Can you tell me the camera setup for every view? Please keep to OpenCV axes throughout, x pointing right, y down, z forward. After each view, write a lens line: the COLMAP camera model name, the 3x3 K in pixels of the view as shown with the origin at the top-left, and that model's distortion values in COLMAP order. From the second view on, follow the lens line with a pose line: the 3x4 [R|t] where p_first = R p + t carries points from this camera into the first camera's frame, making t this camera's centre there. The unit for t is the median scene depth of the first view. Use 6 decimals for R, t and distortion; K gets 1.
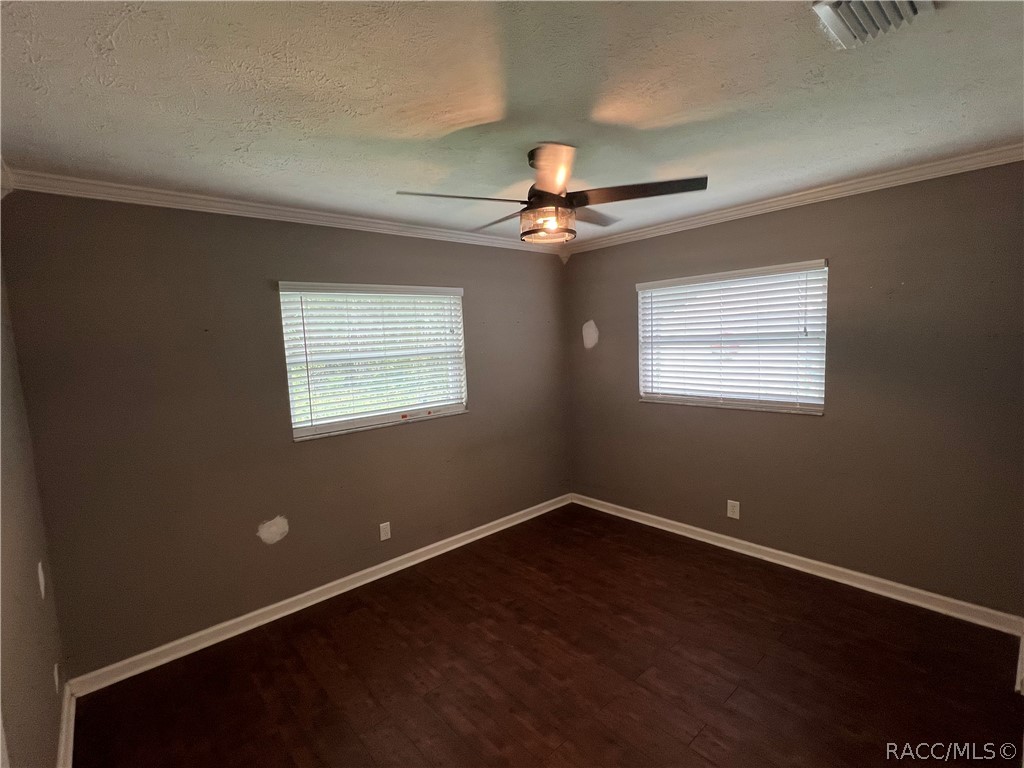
lens RADIAL K [[475.1, 0, 510.0], [0, 475.1, 388.1], [0, 0, 1]] dist [-0.002389, 0.000515]
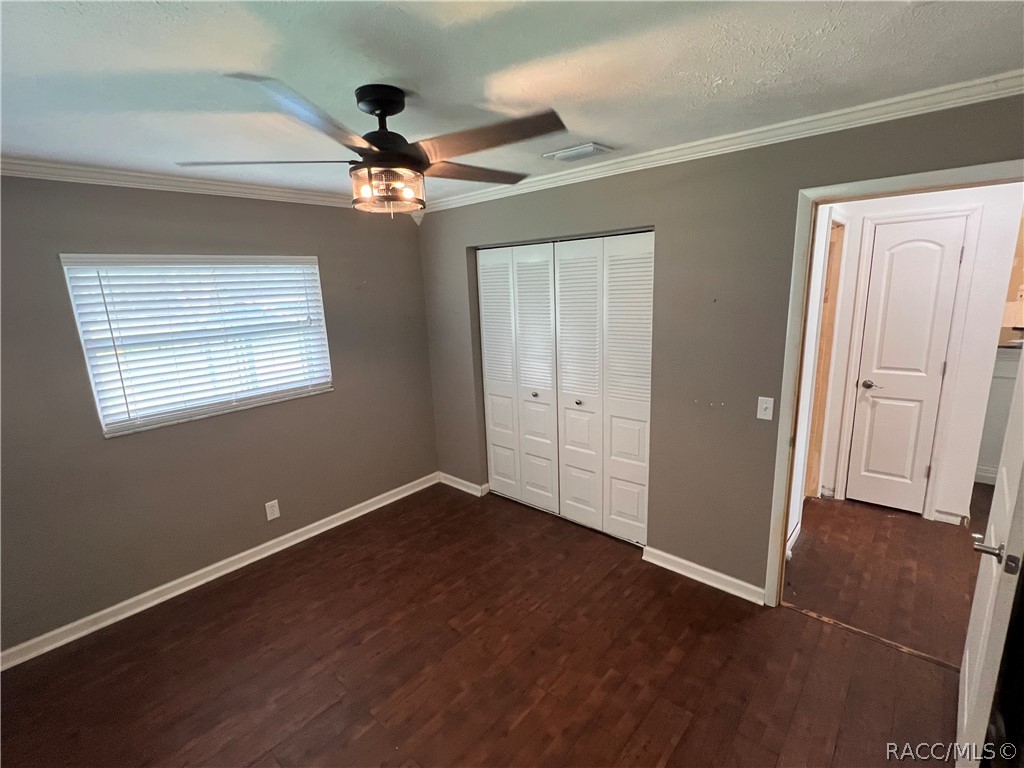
lens RADIAL K [[475.1, 0, 510.0], [0, 475.1, 388.1], [0, 0, 1]] dist [-0.002389, 0.000515]
pose [[-0.111885, -0.172560, 0.978624, -0.562302], [0.153772, 0.969939, 0.188610, -0.104804], [-0.981751, 0.171587, -0.081987, 0.679334]]
